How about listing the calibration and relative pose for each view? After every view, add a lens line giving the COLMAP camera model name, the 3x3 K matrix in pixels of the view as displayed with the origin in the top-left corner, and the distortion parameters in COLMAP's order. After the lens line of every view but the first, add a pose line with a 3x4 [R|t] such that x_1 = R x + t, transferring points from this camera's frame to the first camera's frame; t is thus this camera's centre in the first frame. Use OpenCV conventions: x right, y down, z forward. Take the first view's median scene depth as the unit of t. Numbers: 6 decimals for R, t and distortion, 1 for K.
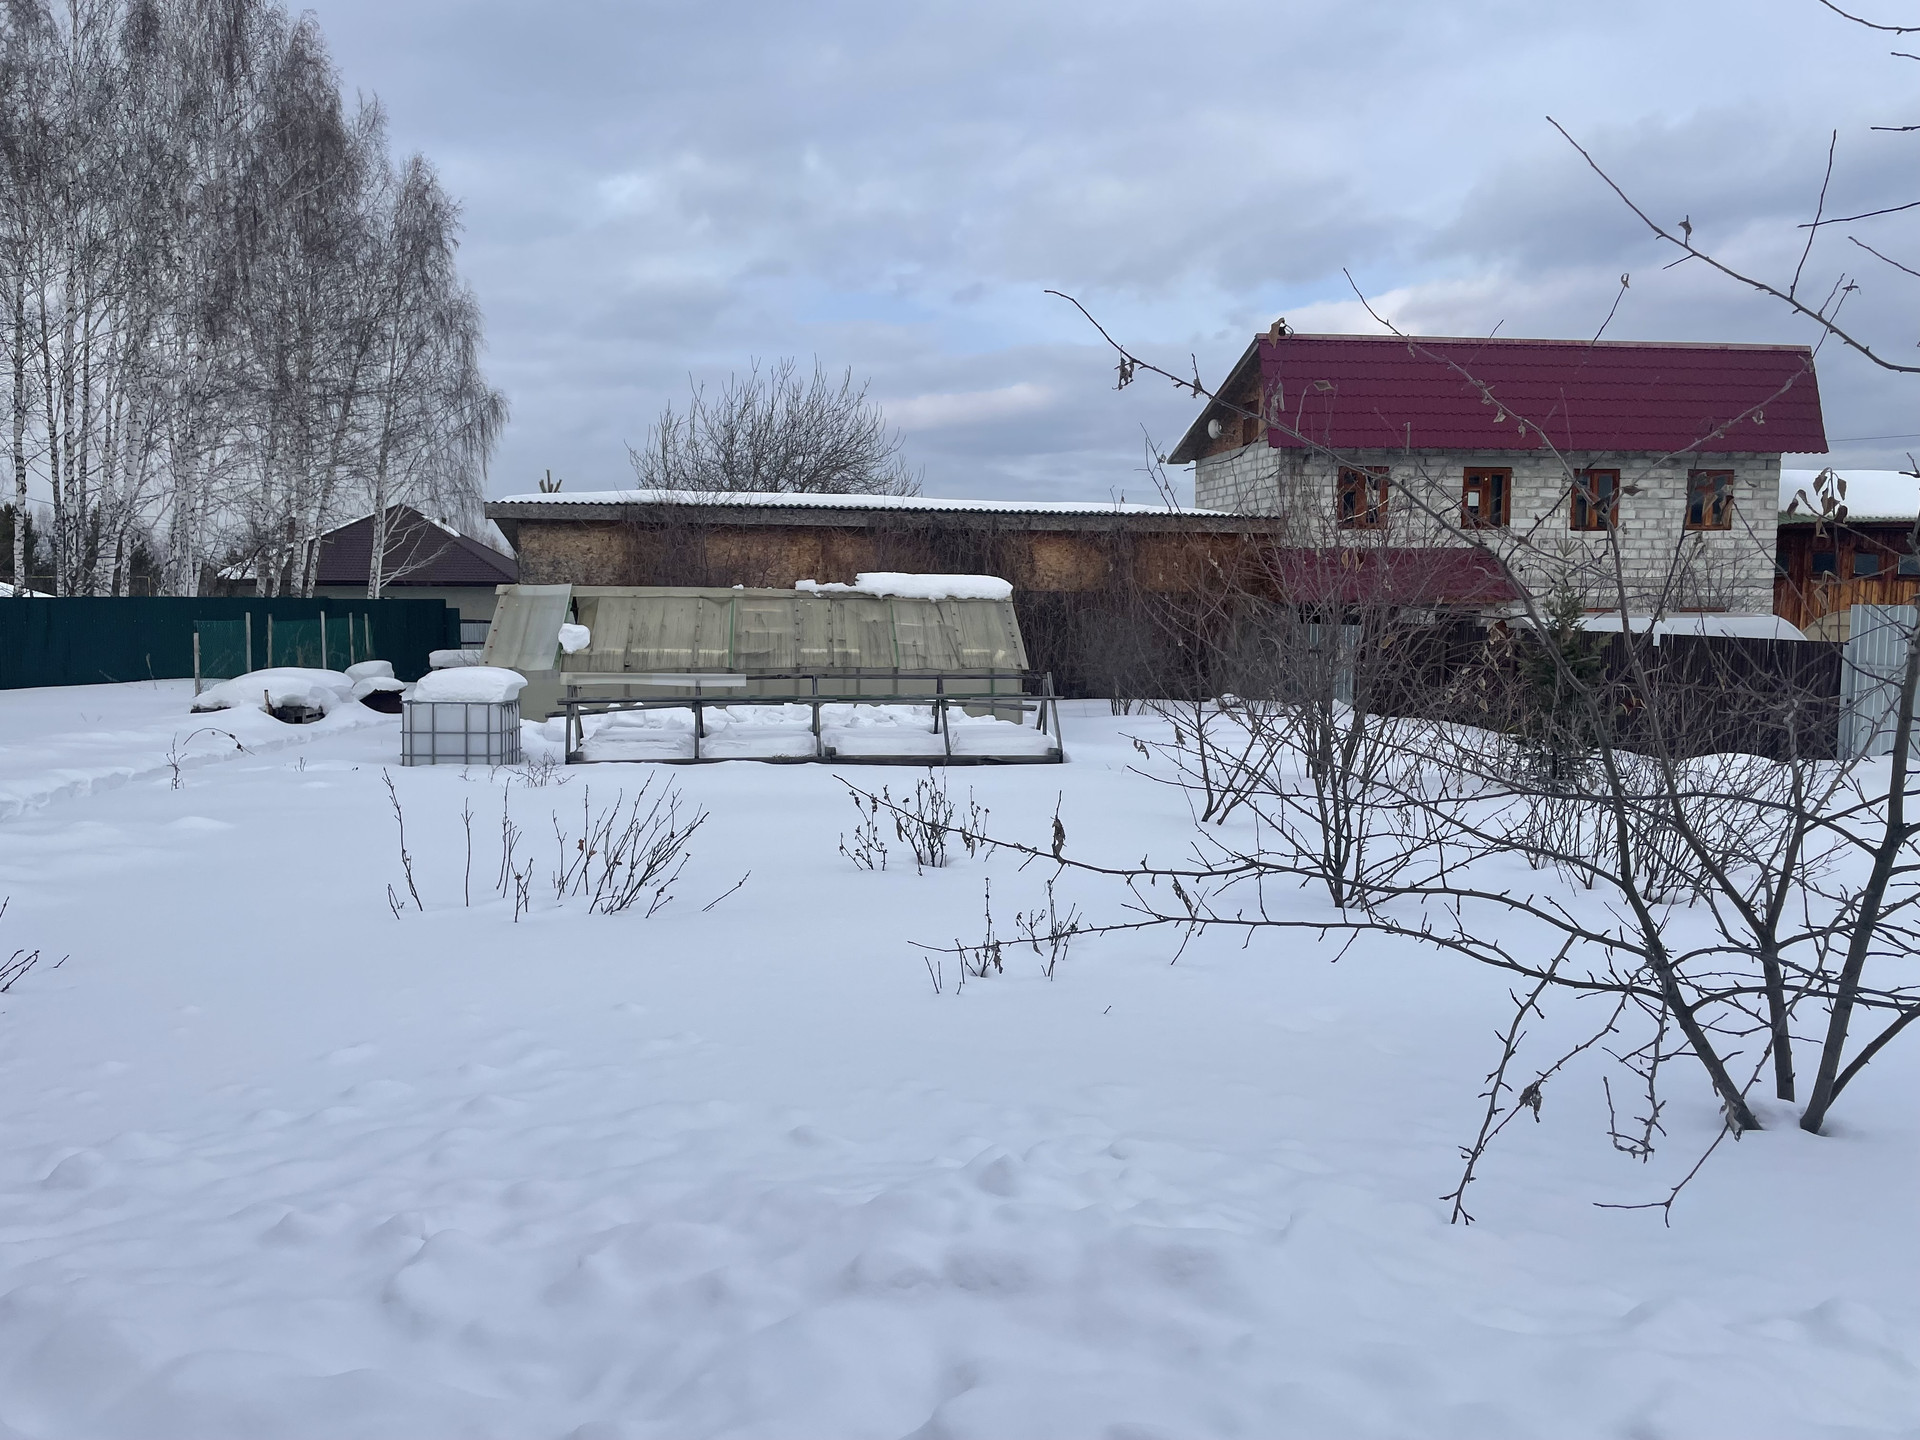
lens RADIAL K [[1439.2, 0, 966.4], [0, 1439.2, 710.9], [0, 0, 1]] dist [0.117268, -0.169760]
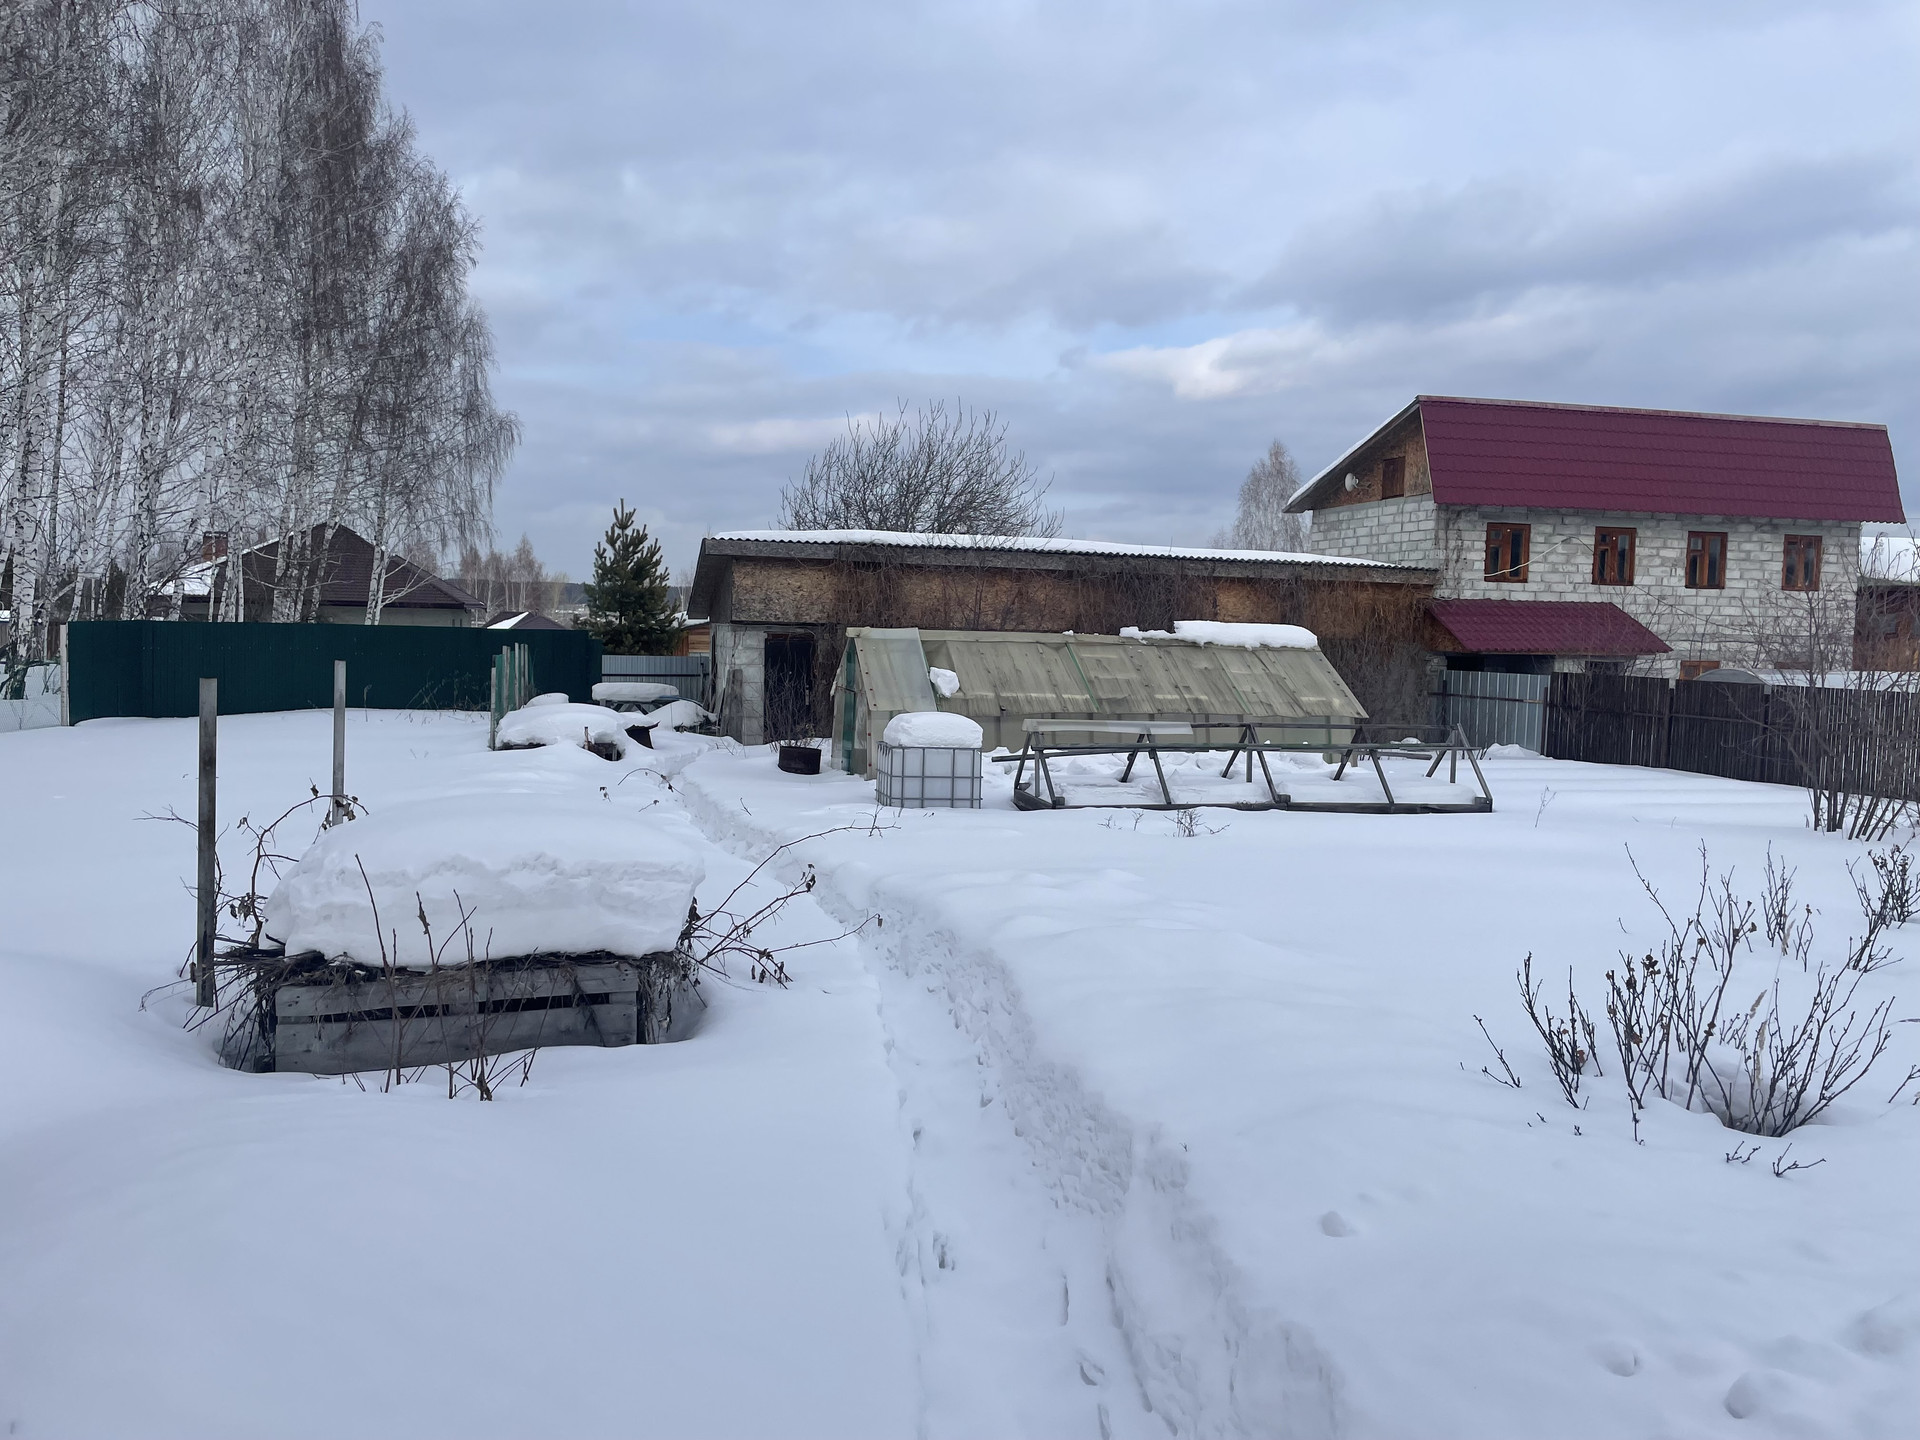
lens RADIAL K [[1439.2, 0, 966.4], [0, 1439.2, 710.9], [0, 0, 1]] dist [0.117268, -0.169760]
pose [[0.994368, 0.014662, 0.104960, -0.228060], [-0.012552, 0.999706, -0.020739, -0.005527], [-0.105233, 0.019305, 0.994260, -0.006269]]
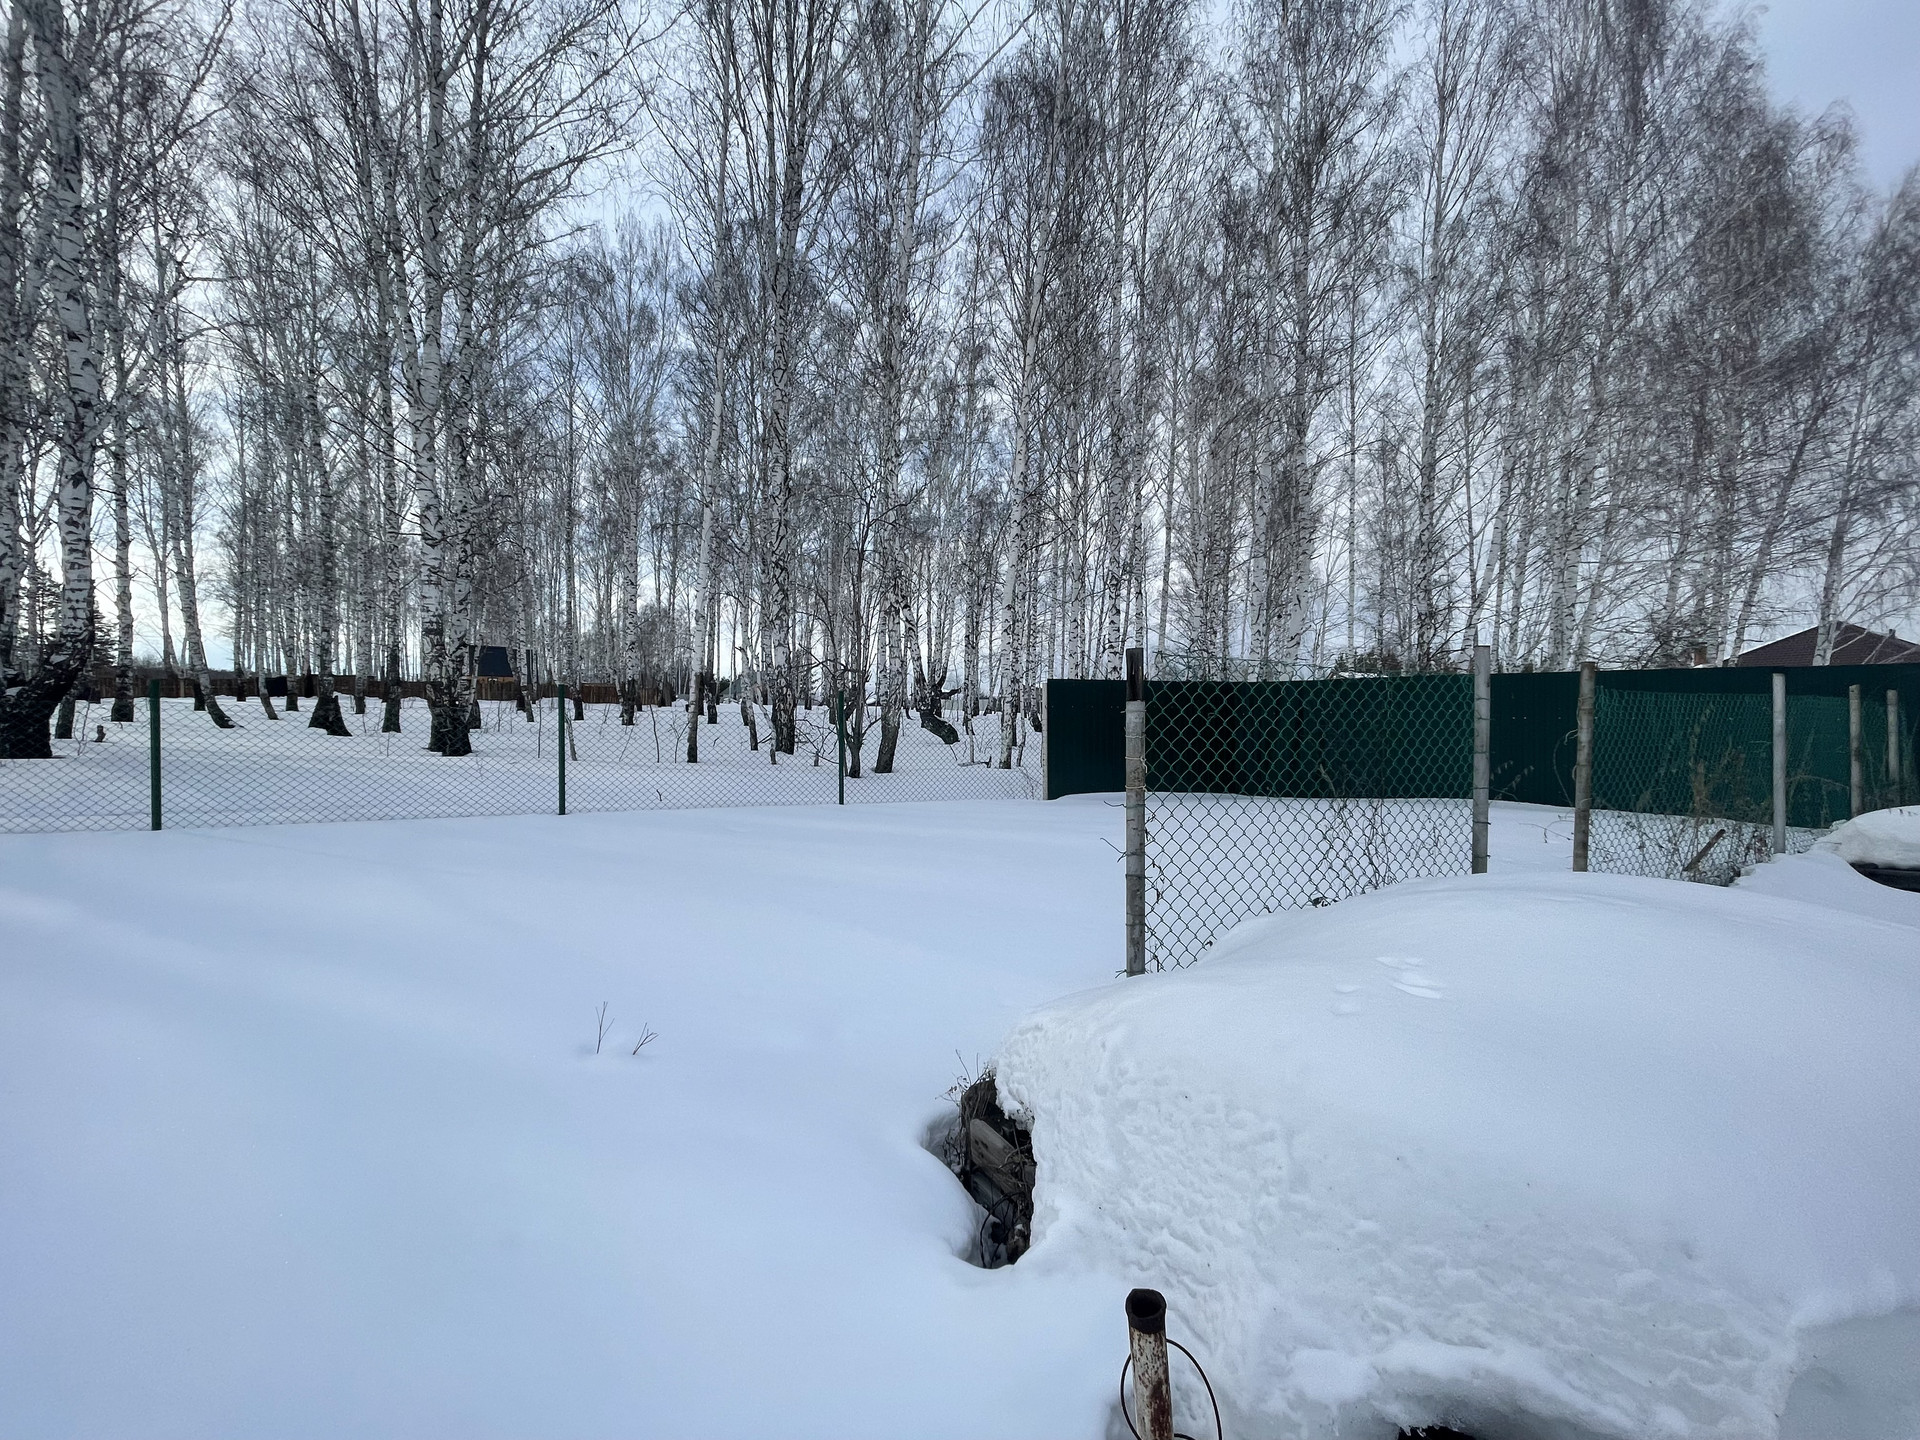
lens RADIAL K [[783.3, 0, 962.1], [0, 783.3, 717.1], [0, 0, 1]] dist [-0.003675, -0.000549]
pose [[0.367245, -0.008213, -0.930088, -0.307729], [-0.065967, 0.997213, -0.034853, -0.032938], [0.927782, 0.074155, 0.365679, 0.679388]]
